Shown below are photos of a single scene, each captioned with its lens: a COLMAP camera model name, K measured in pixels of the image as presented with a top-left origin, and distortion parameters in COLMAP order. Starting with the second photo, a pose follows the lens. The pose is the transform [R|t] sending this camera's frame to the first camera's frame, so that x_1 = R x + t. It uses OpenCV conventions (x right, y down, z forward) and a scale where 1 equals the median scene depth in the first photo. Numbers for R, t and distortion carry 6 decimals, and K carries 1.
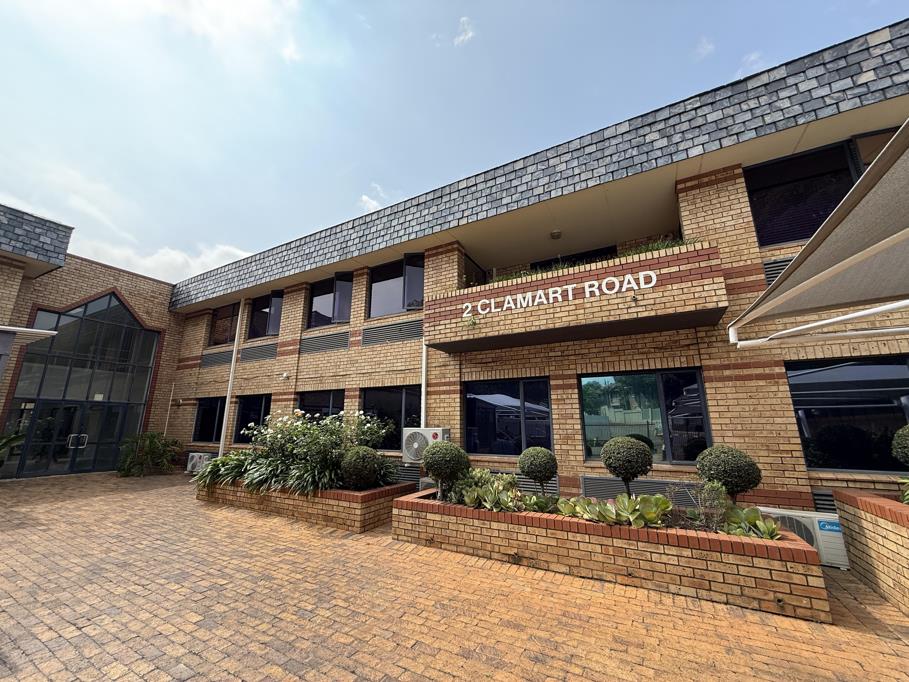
lens RADIAL K [[362.6, 0, 453.4], [0, 362.6, 340.0], [0, 0, 1]] dist [0.000221, 0.000382]
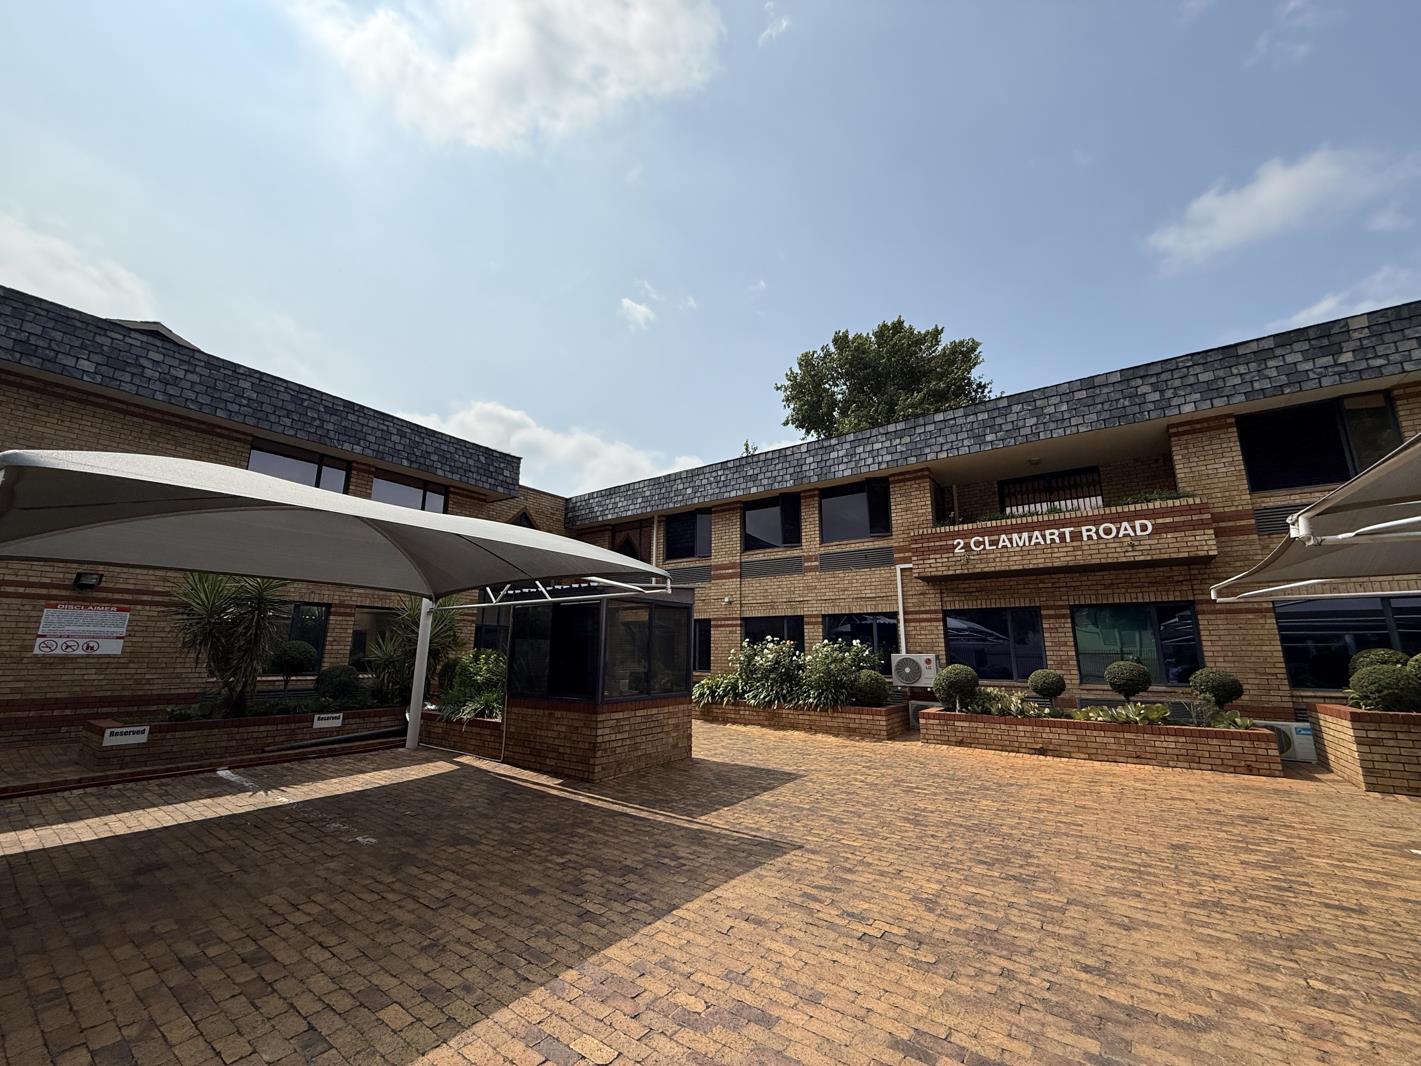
lens RADIAL K [[566.8, 0, 709.5], [0, 566.8, 533.2], [0, 0, 1]] dist [0.000221, 0.000382]
pose [[0.992915, -0.021086, -0.116937, -0.586228], [0.023629, 0.999513, 0.020396, -0.201901], [0.116450, -0.023015, 0.992930, -0.895972]]
